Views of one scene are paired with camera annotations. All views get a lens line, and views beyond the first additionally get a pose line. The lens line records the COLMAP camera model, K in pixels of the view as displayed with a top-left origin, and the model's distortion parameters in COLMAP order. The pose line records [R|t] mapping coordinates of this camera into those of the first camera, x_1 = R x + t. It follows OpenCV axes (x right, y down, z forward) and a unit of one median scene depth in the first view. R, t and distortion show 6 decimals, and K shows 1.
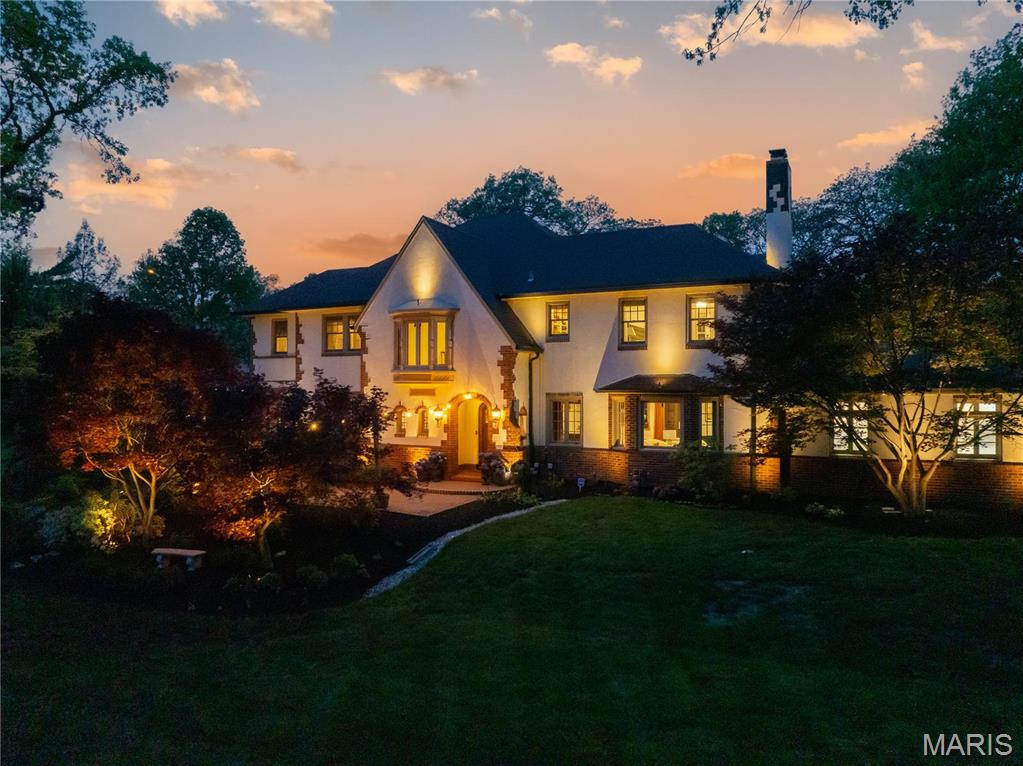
lens RADIAL K [[713.0, 0, 529.1], [0, 713.0, 385.1], [0, 0, 1]] dist [-0.040457, 0.007355]
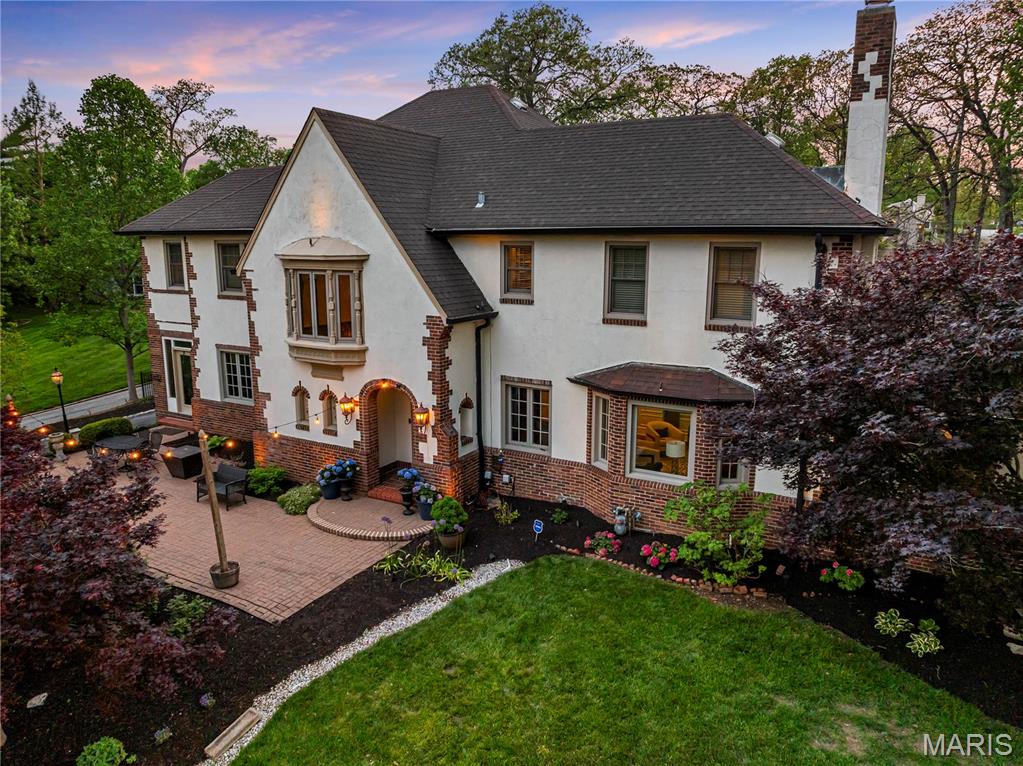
lens RADIAL K [[713.0, 0, 529.1], [0, 713.0, 385.1], [0, 0, 1]] dist [-0.040457, 0.007355]
pose [[0.998120, 0.013581, -0.059772, 0.089065], [-0.000882, 0.978227, 0.207536, -0.119072], [0.061289, -0.207093, 0.976400, 0.310604]]
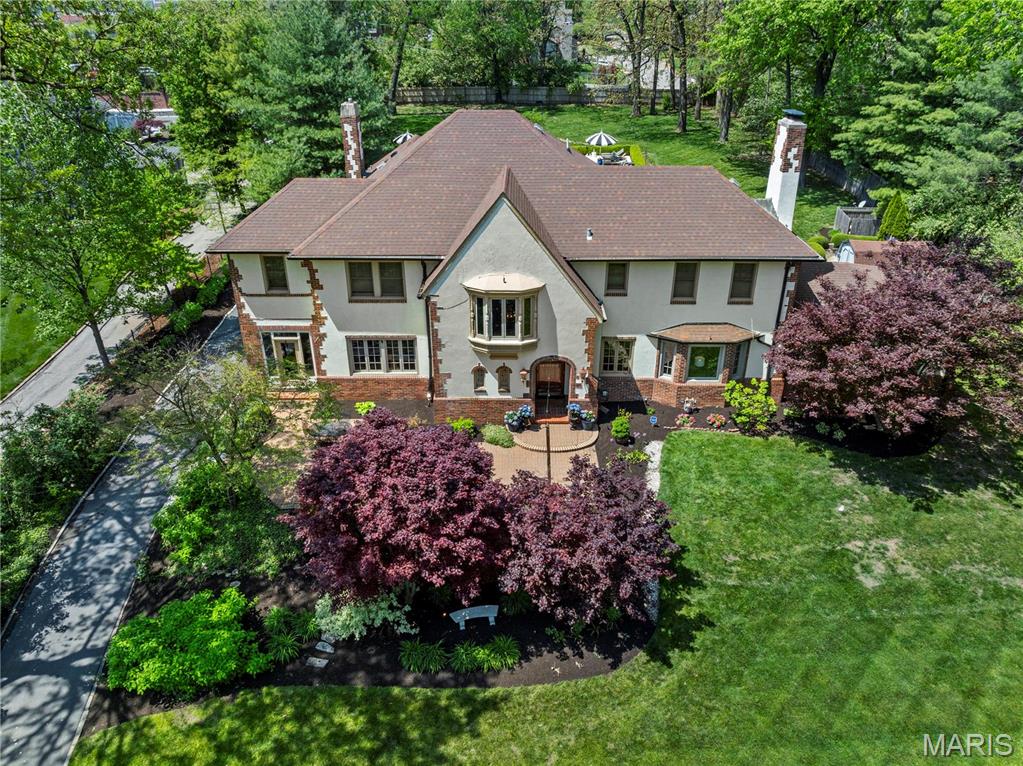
lens RADIAL K [[713.0, 0, 529.1], [0, 713.0, 385.1], [0, 0, 1]] dist [-0.040457, 0.007355]
pose [[0.898730, -0.200453, 0.390005, -0.528866], [-0.011212, 0.878604, 0.477419, -0.453456], [-0.438360, -0.433444, 0.787380, 0.103321]]
